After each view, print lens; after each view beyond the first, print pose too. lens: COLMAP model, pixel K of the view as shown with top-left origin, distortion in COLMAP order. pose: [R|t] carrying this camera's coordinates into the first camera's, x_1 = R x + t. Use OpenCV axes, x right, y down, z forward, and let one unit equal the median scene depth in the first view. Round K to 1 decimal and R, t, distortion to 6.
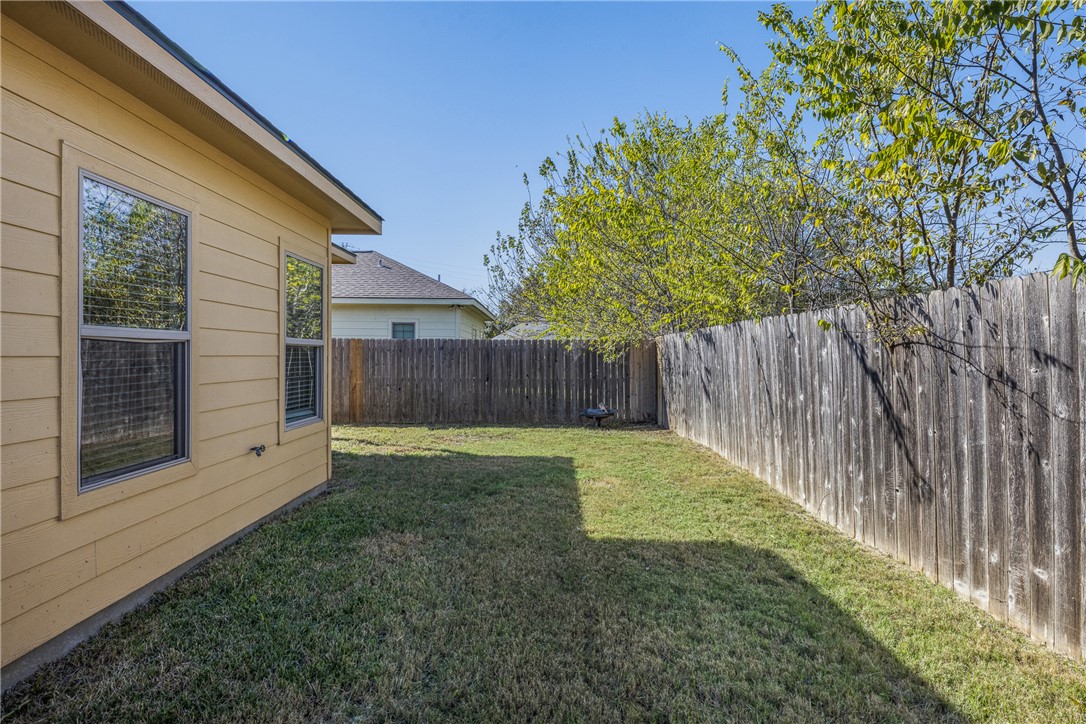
lens RADIAL K [[604.1, 0, 543.0], [0, 604.1, 362.0], [0, 0, 1]] dist [0.002937, -0.000171]
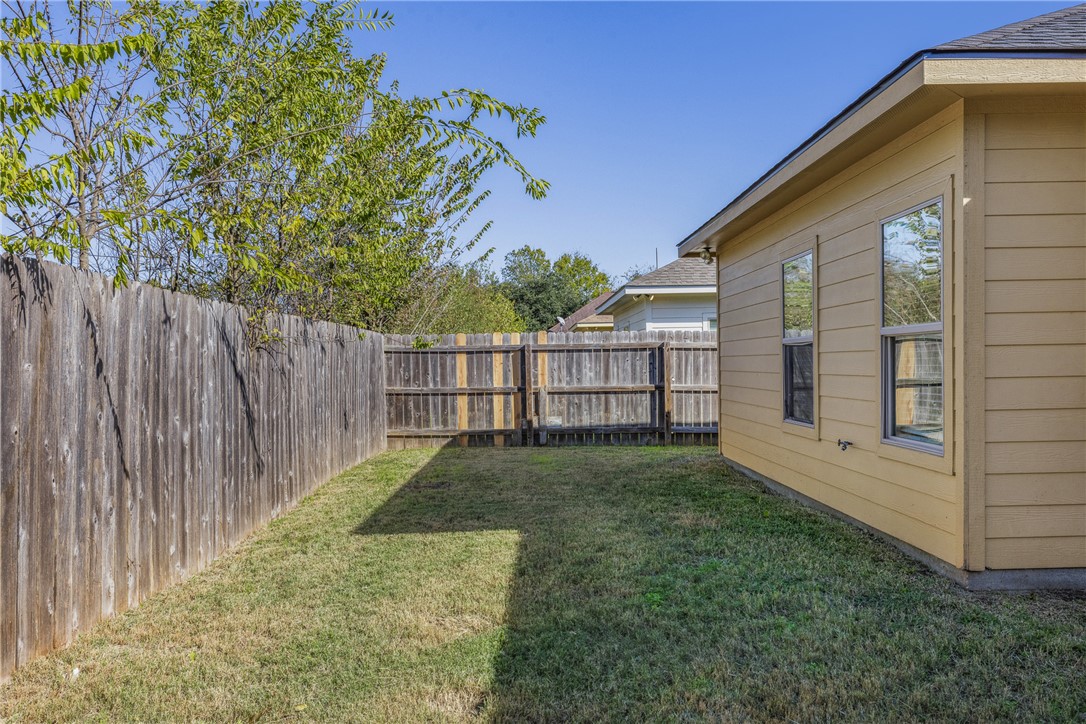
lens RADIAL K [[843.2, 0, 543.0], [0, 843.2, 362.0], [0, 0, 1]] dist [0.000031, -0.000027]
pose [[-0.999623, 0.002679, -0.027308, 0.042134], [0.002523, 0.999980, 0.005732, -0.010739], [0.027323, 0.005661, -0.999611, 2.068292]]
